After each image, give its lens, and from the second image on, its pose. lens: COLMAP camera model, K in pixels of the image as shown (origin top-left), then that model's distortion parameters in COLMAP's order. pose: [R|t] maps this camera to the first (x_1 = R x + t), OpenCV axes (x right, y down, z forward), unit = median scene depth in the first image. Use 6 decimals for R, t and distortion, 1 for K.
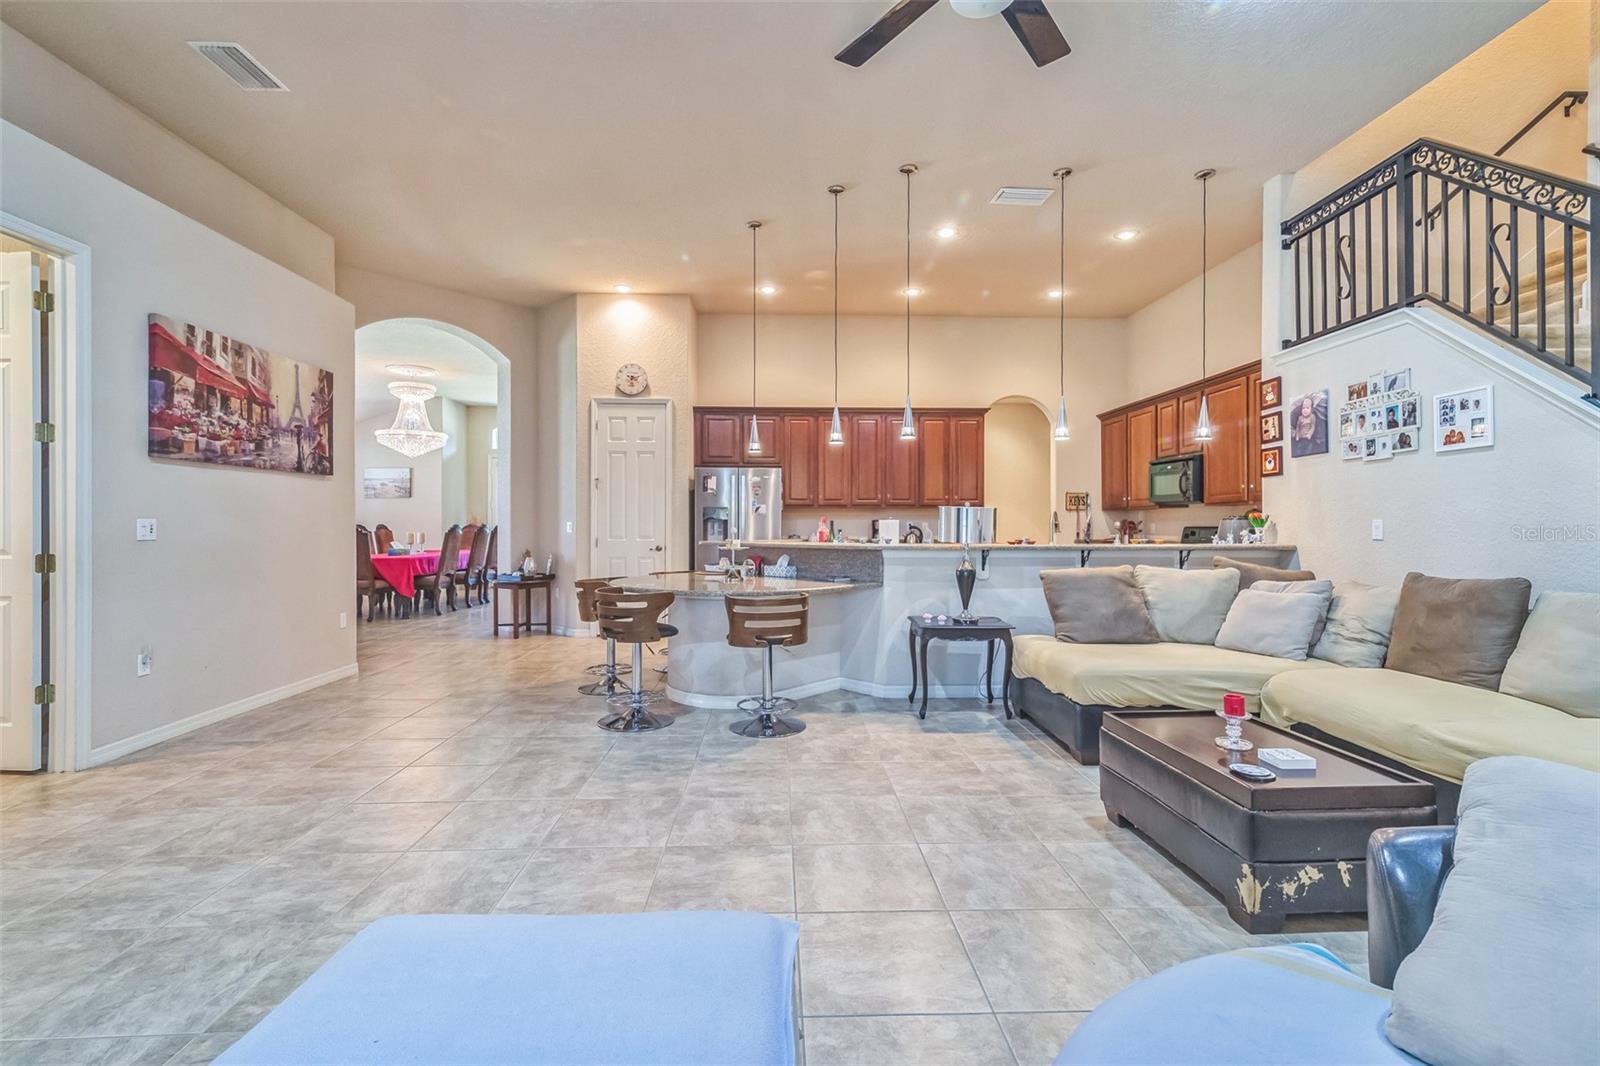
lens RADIAL K [[723.3, 0, 806.1], [0, 723.3, 526.0], [0, 0, 1]] dist [0.016264, -0.002974]
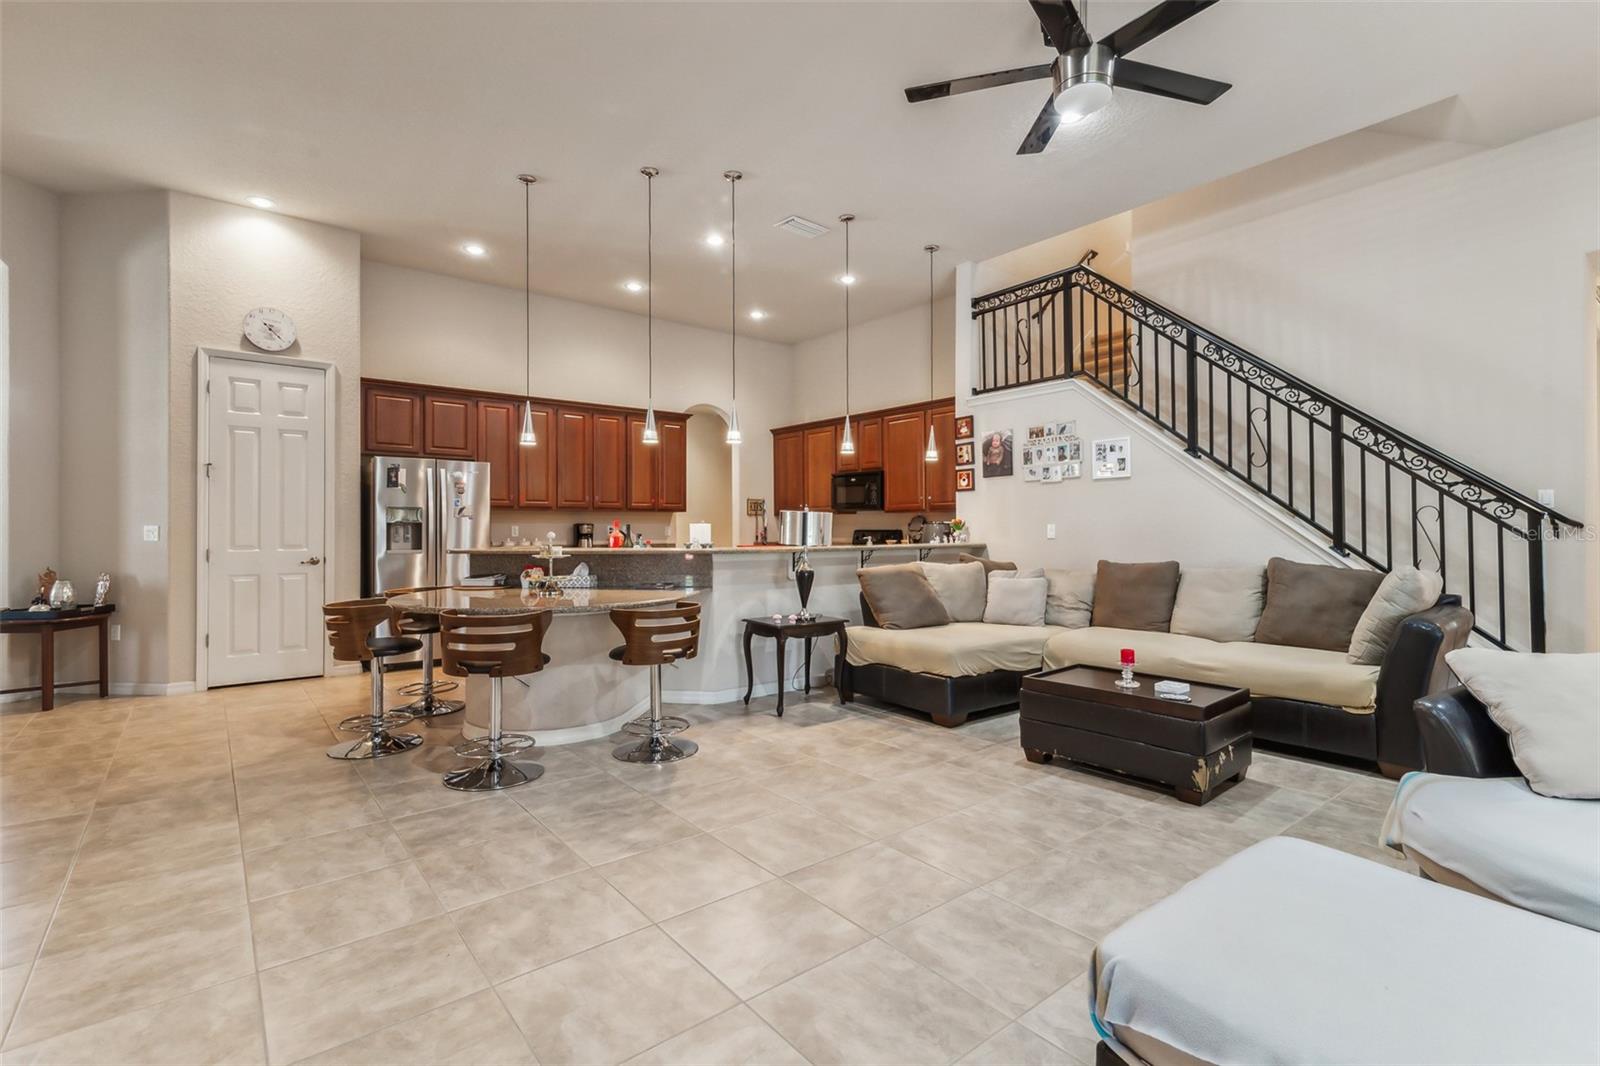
lens RADIAL K [[723.3, 0, 837.2], [0, 723.3, 529.5], [0, 0, 1]] dist [0.016264, -0.002974]
pose [[0.798061, -0.002376, 0.602572, -0.483130], [0.003159, 0.999995, -0.000240, 0.000125], [-0.602569, 0.002096, 0.798064, 0.153849]]
